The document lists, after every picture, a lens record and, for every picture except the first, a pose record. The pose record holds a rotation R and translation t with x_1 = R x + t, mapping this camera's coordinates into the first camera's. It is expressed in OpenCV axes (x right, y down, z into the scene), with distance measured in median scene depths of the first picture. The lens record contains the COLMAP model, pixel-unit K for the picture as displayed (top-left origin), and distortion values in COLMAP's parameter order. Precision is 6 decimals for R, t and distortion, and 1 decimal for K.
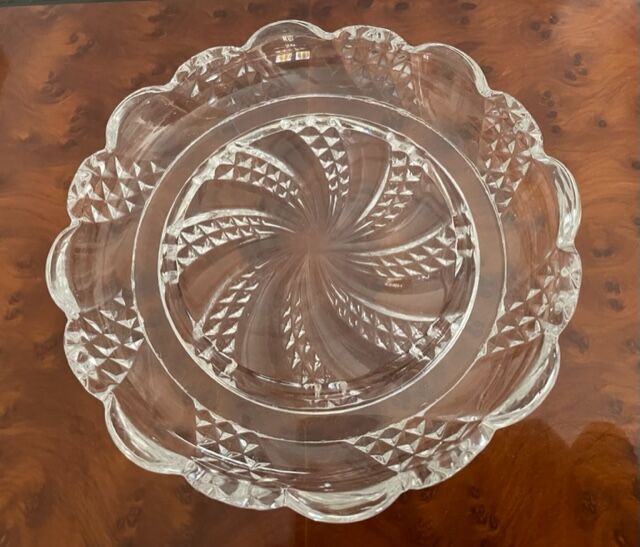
lens RADIAL K [[538.2, 0, 321.4], [0, 538.2, 272.7], [0, 0, 1]] dist [0.027319, -0.030602]
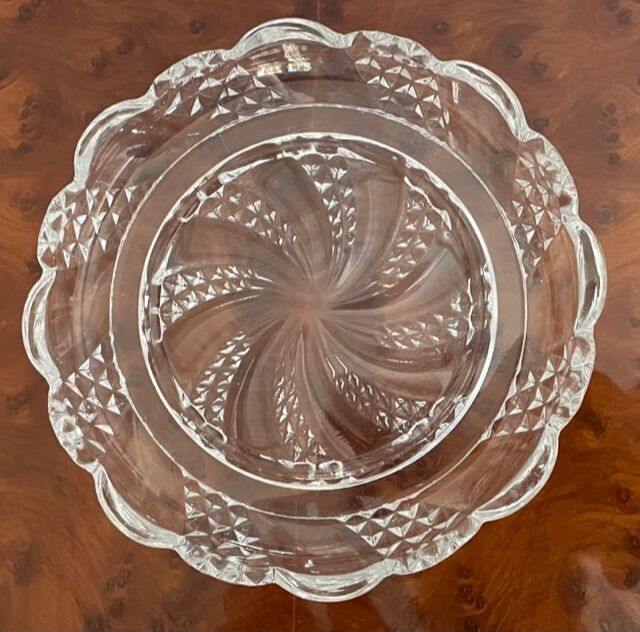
lens RADIAL K [[941.7, 0, 320.8], [0, 941.7, 316.0], [0, 0, 1]] dist [0.062906, 0.000000]
pose [[0.998912, 0.036384, -0.029178, 0.050016], [-0.028590, 0.971990, 0.233276, -0.427126], [0.036848, -0.232188, 0.971973, -0.560819]]
